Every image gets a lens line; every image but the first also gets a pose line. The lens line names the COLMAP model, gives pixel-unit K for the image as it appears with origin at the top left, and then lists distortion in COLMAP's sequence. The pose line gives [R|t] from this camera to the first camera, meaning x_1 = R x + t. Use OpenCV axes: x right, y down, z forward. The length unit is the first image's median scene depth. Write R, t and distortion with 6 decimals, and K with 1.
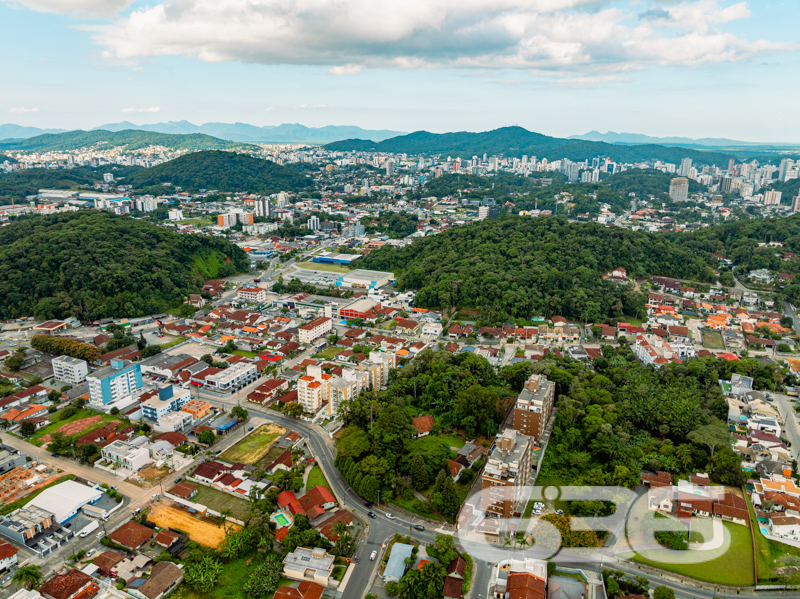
lens RADIAL K [[572.5, 0, 397.4], [0, 572.5, 297.5], [0, 0, 1]] dist [-0.064790, 0.036461]
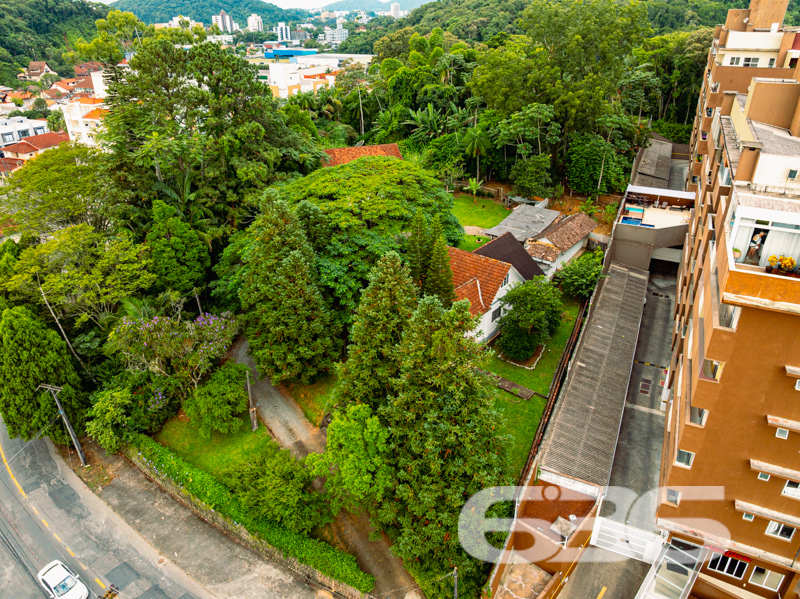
lens RADIAL K [[572.5, 0, 397.4], [0, 572.5, 297.5], [0, 0, 1]] dist [-0.064790, 0.036461]
pose [[0.999743, 0.003225, -0.022458, 0.060206], [0.001023, 0.982439, 0.186582, 0.206192], [0.022666, -0.186557, 0.982183, 0.616769]]
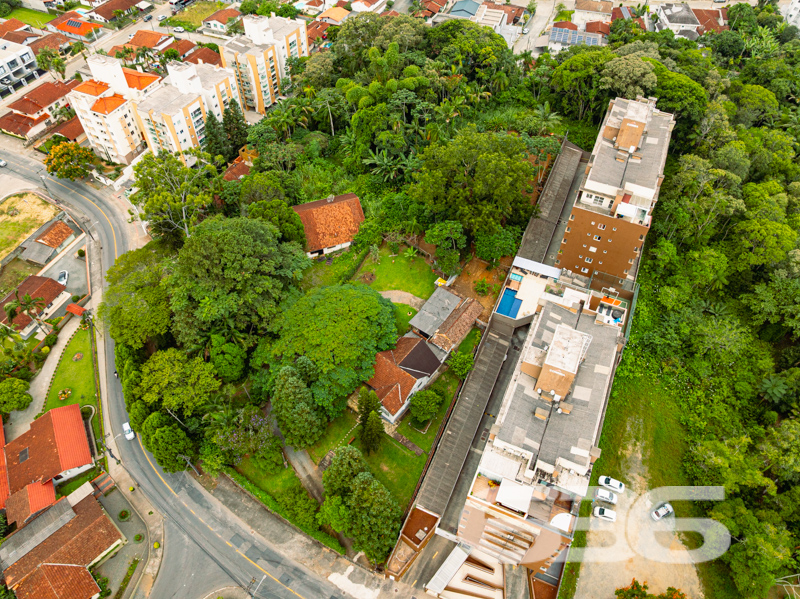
lens RADIAL K [[572.5, 0, 397.4], [0, 572.5, 297.5], [0, 0, 1]] dist [-0.064790, 0.036461]
pose [[0.999943, 0.001003, 0.010602, 0.074613], [-0.006694, 0.833532, 0.552431, 0.036798], [-0.008283, -0.552470, 0.833492, 0.556567]]
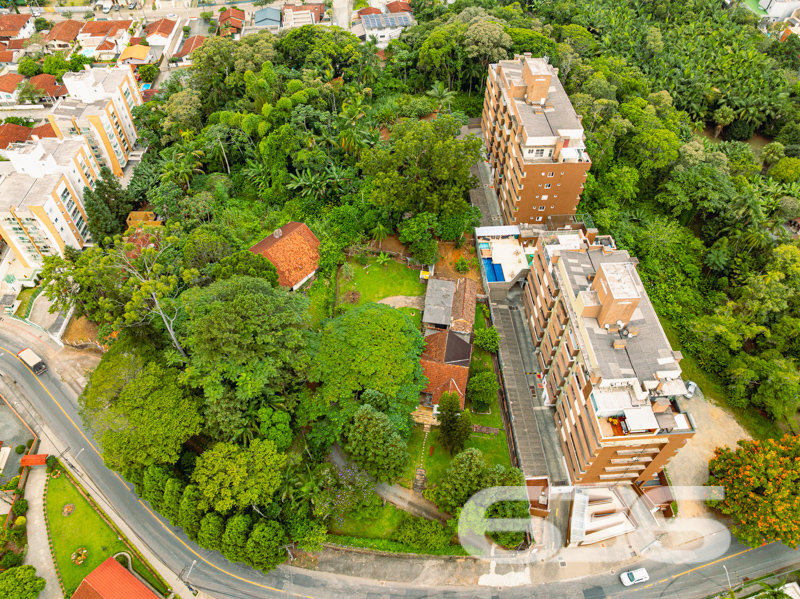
lens RADIAL K [[572.5, 0, 397.4], [0, 572.5, 297.5], [0, 0, 1]] dist [-0.064790, 0.036461]
pose [[0.881427, -0.352929, 0.313890, -0.021742], [0.121399, 0.811529, 0.571562, 0.029130], [-0.456452, -0.465685, 0.758149, 0.583858]]
